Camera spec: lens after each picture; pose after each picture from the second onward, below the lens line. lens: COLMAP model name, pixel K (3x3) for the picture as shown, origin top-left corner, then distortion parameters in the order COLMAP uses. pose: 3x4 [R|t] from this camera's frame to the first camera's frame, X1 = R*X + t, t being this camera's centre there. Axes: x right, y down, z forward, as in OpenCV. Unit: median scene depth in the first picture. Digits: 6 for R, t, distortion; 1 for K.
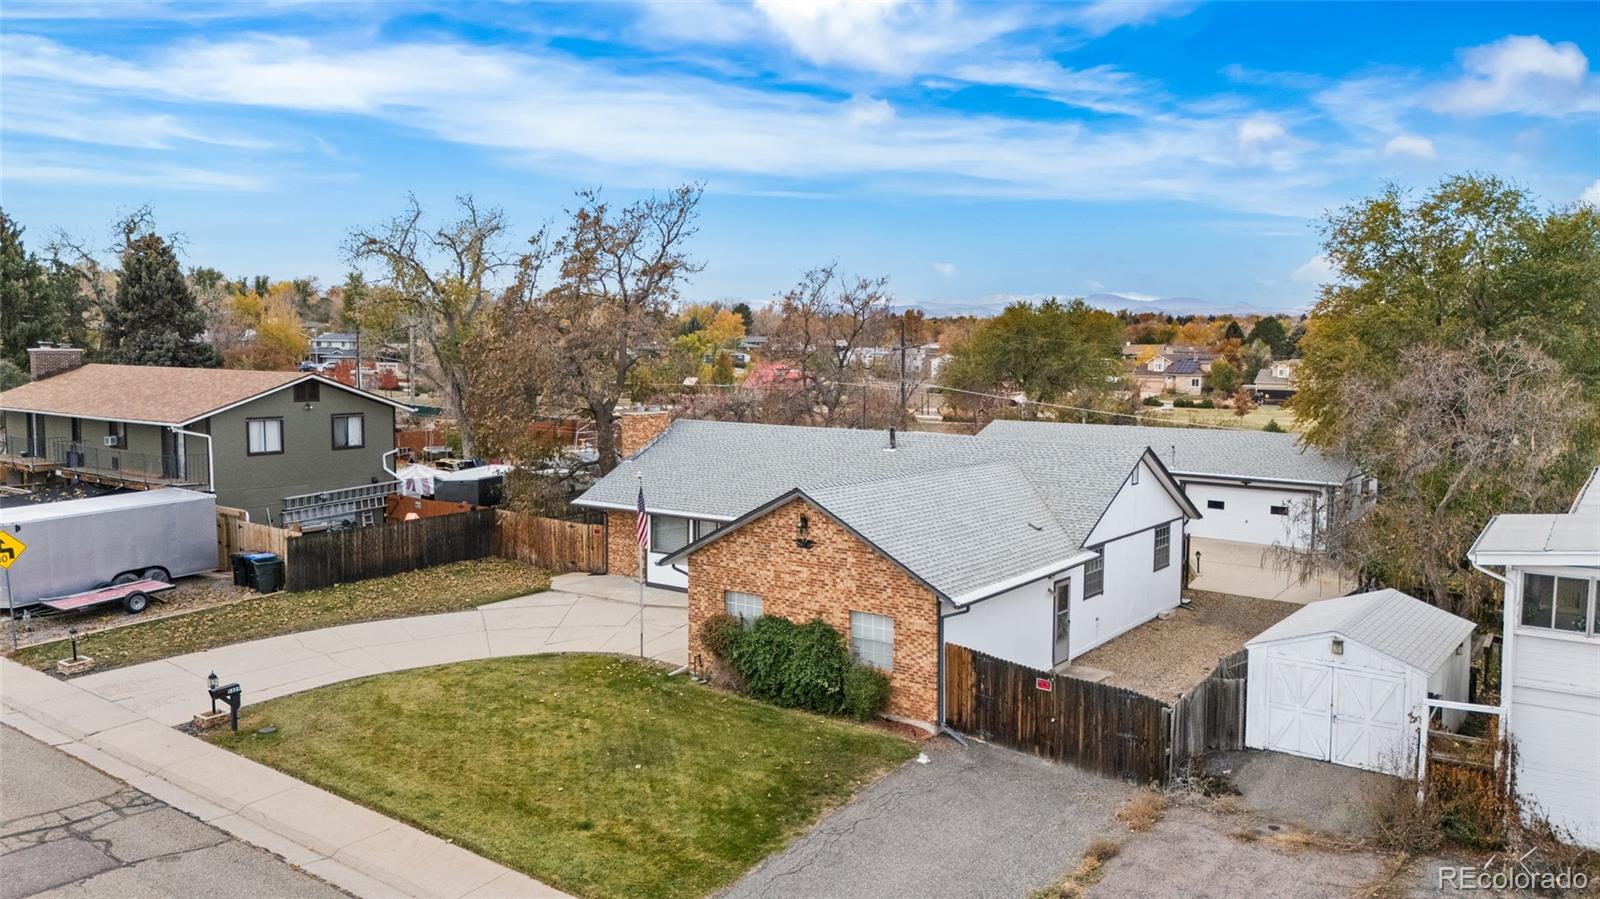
lens RADIAL K [[1188.6, 0, 798.2], [0, 1188.6, 454.9], [0, 0, 1]] dist [0.045346, -0.023120]
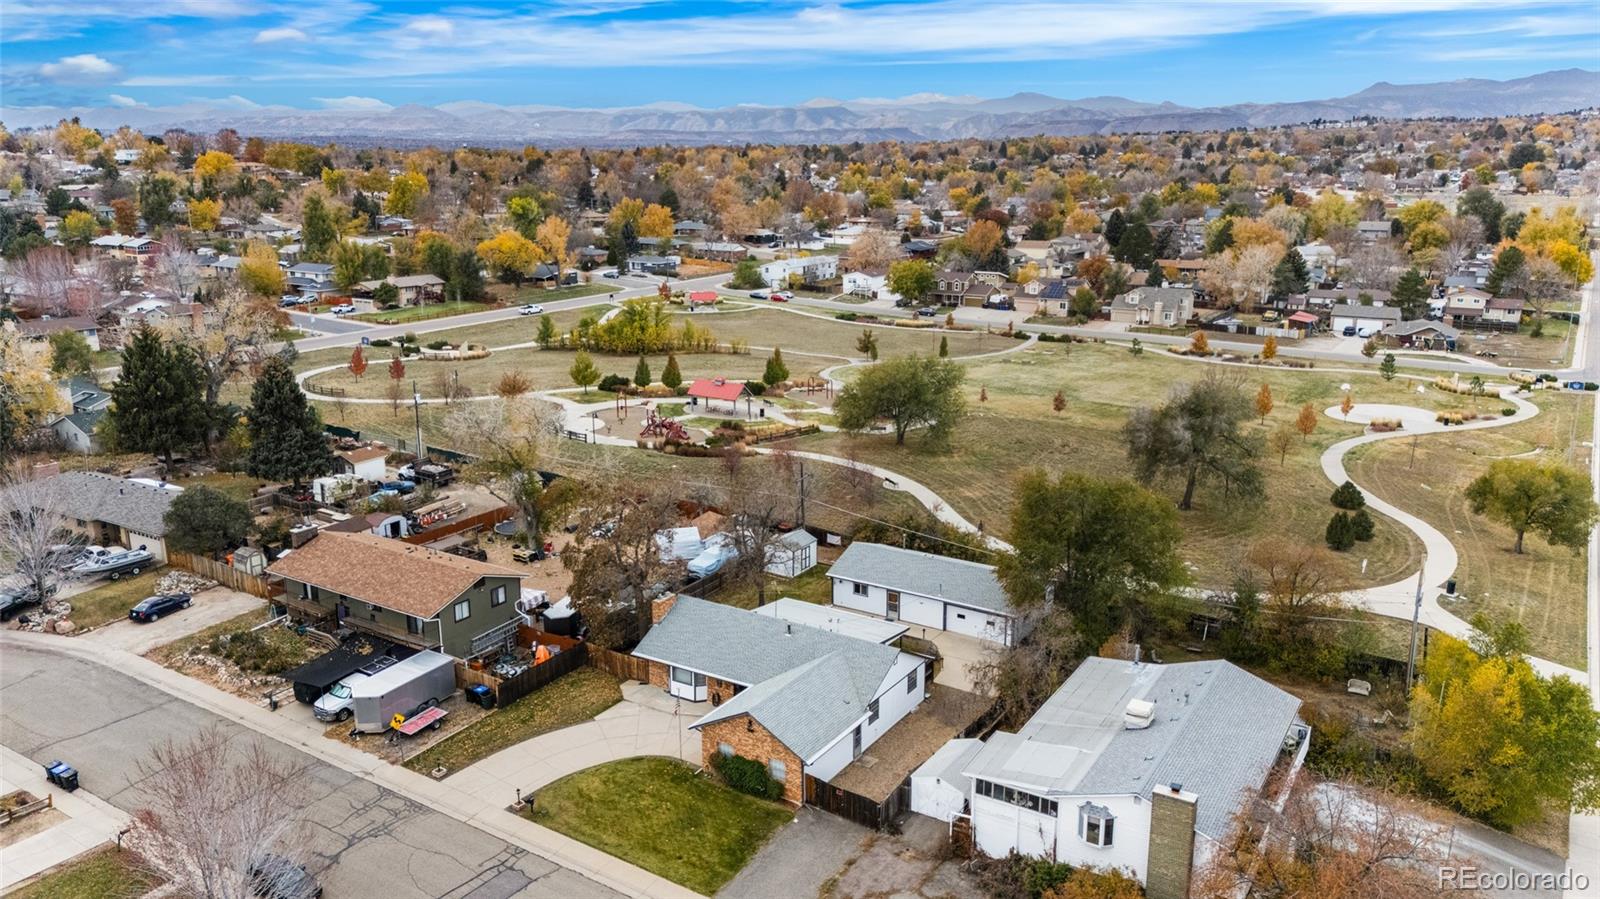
lens RADIAL K [[1188.6, 0, 798.4], [0, 1188.6, 442.3], [0, 0, 1]] dist [0.045346, -0.023120]
pose [[0.997850, -0.022955, 0.061392, -0.037480], [0.013535, 0.988642, 0.149680, -0.995082], [-0.064131, -0.148527, 0.986827, -1.552605]]
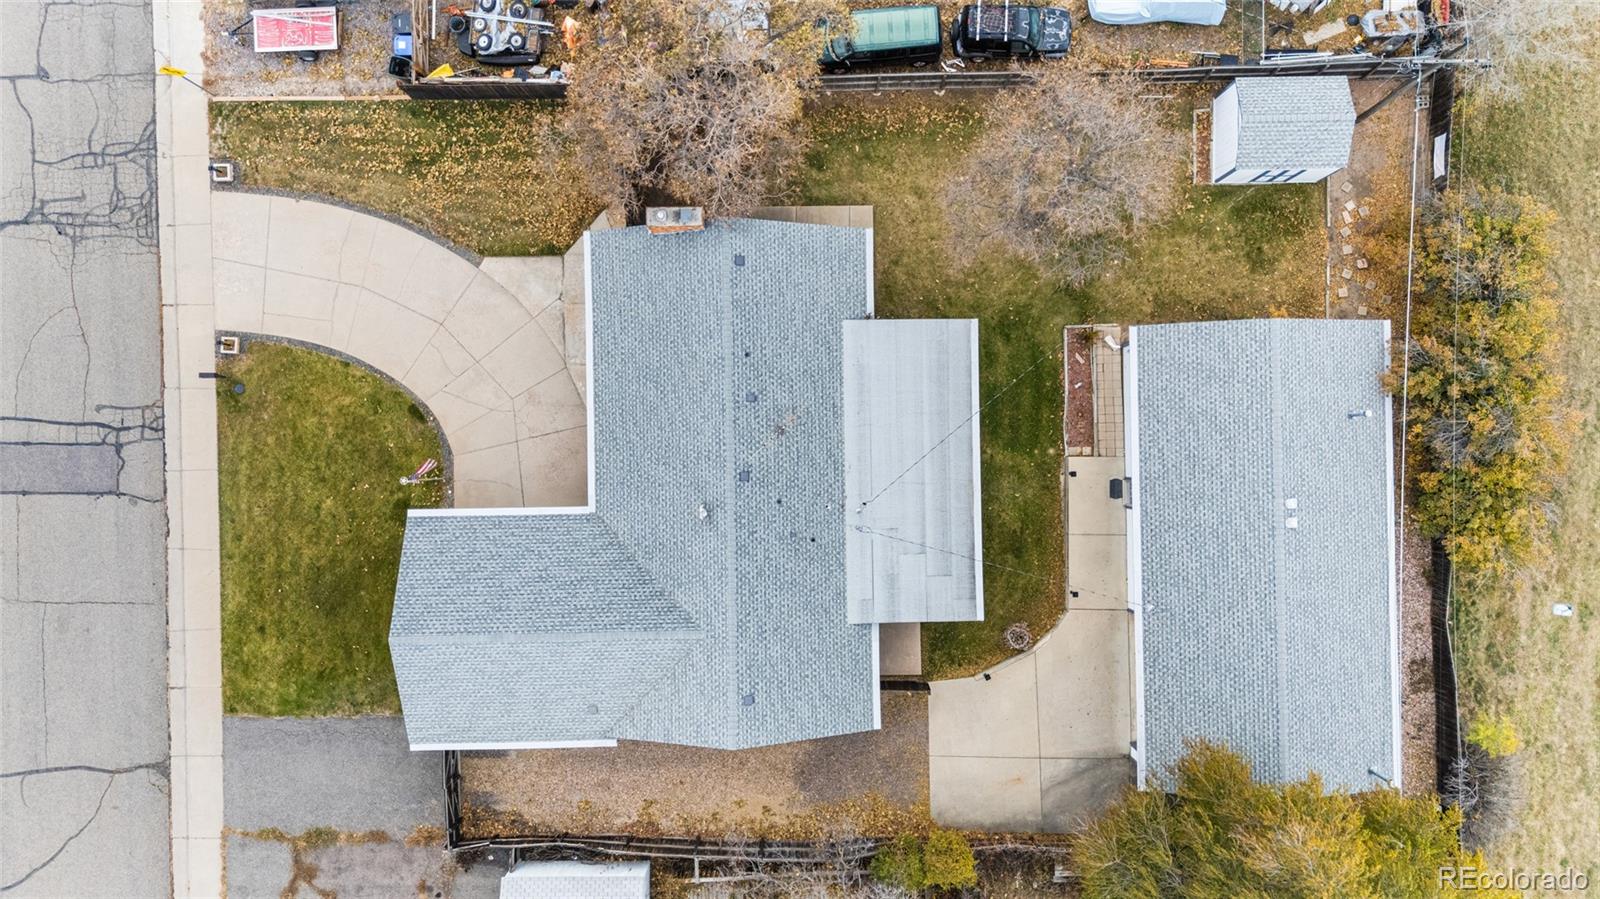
lens RADIAL K [[1188.6, 0, 801.7], [0, 1188.6, 446.0], [0, 0, 1]] dist [0.045346, -0.023120]
pose [[0.605050, 0.796044, -0.015102, 0.151958], [-0.070087, 0.072146, 0.994928, -1.650157], [0.793097, -0.600923, 0.099444, 1.515642]]
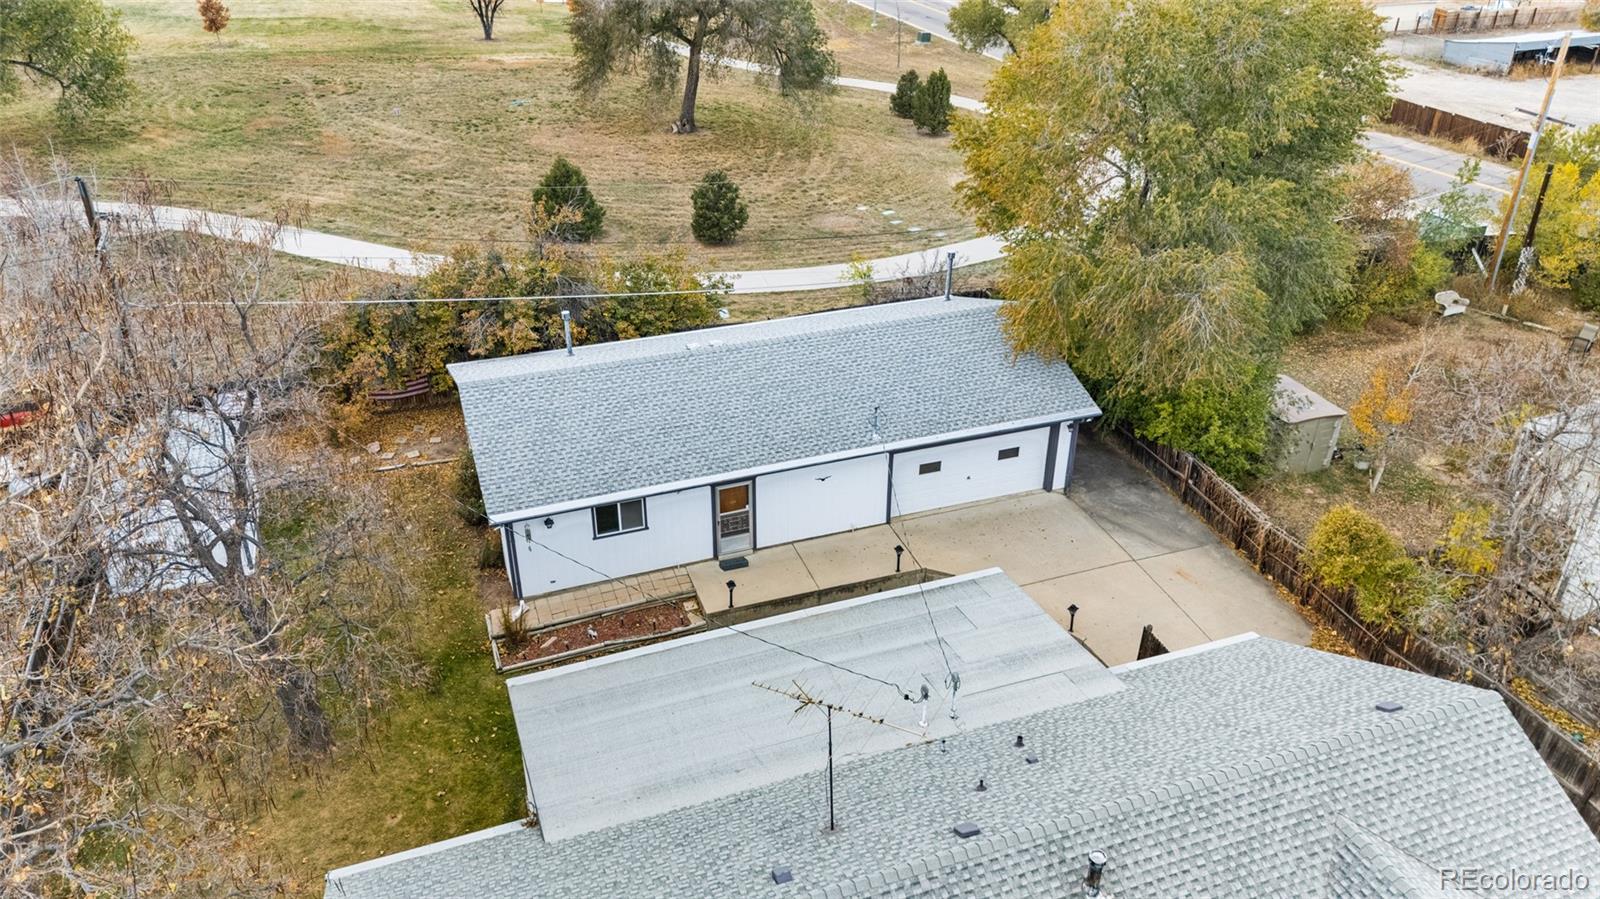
lens RADIAL K [[1188.6, 0, 801.6], [0, 1188.6, 449.3], [0, 0, 1]] dist [0.045346, -0.023120]
pose [[0.553346, -0.419945, 0.719343, -0.328409], [0.082894, 0.887083, 0.454105, -0.536434], [-0.828816, -0.191648, 0.525675, 1.355488]]
